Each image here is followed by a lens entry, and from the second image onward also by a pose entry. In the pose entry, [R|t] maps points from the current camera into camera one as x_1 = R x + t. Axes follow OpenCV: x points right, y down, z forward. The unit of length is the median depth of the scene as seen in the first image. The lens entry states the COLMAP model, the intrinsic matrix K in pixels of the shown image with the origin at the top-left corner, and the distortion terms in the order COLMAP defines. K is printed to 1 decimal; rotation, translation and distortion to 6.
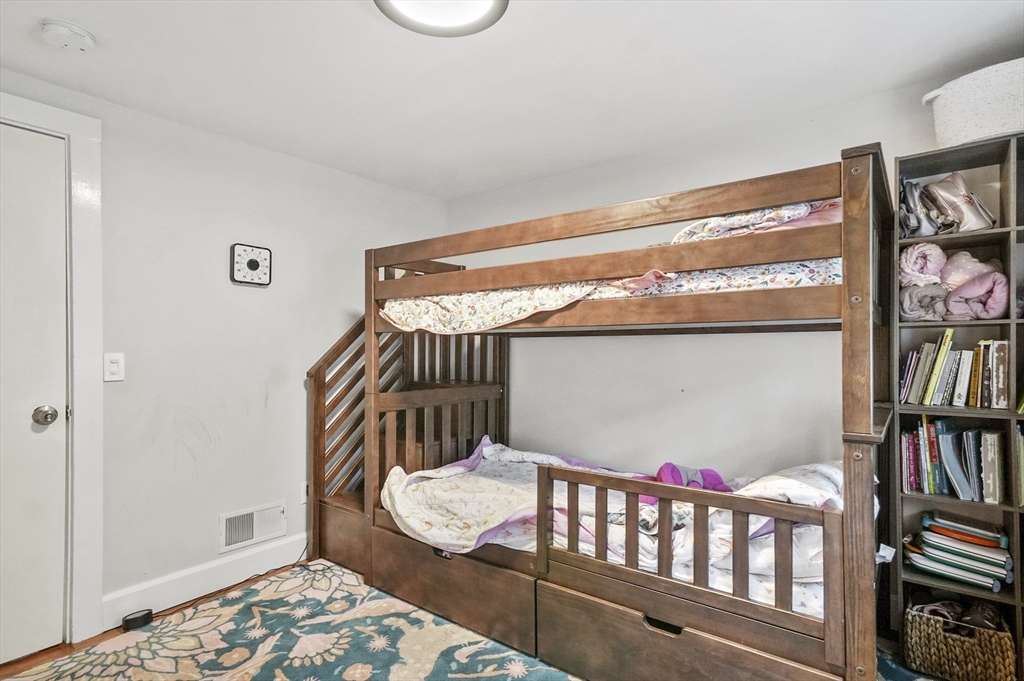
lens RADIAL K [[518.5, 0, 508.0], [0, 518.5, 347.1], [0, 0, 1]] dist [0.010980, 0.003928]
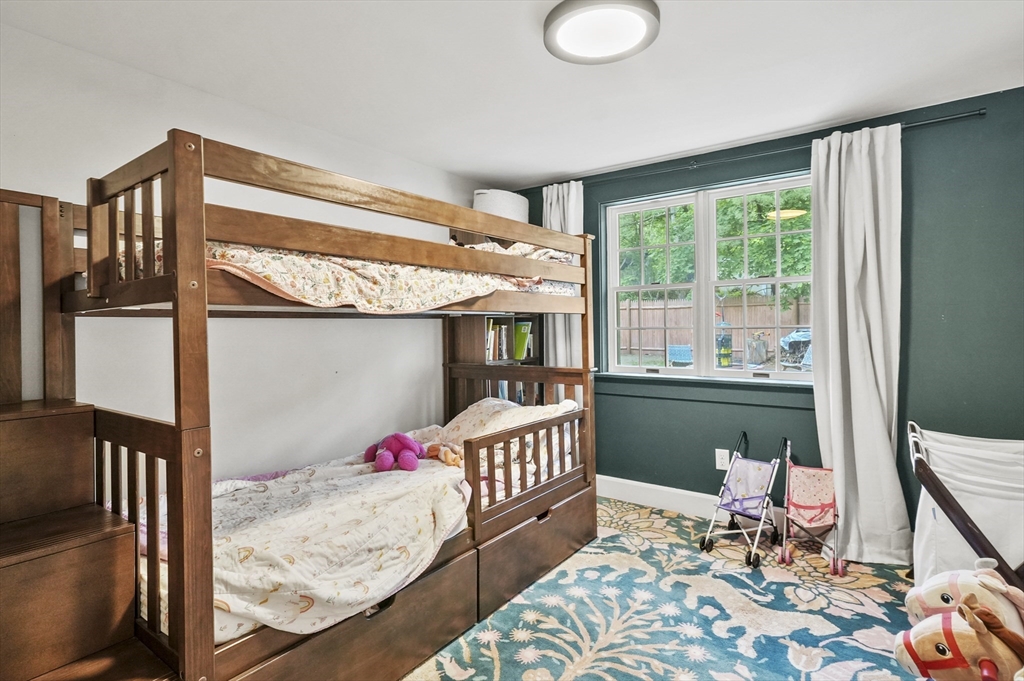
lens RADIAL K [[518.5, 0, 509.9], [0, 518.5, 330.6], [0, 0, 1]] dist [0.010980, 0.003928]
pose [[-0.004874, -0.003656, 0.999981, -0.978003], [0.013200, 0.999906, 0.003720, -0.000876], [-0.999901, 0.013218, -0.004826, 0.906161]]
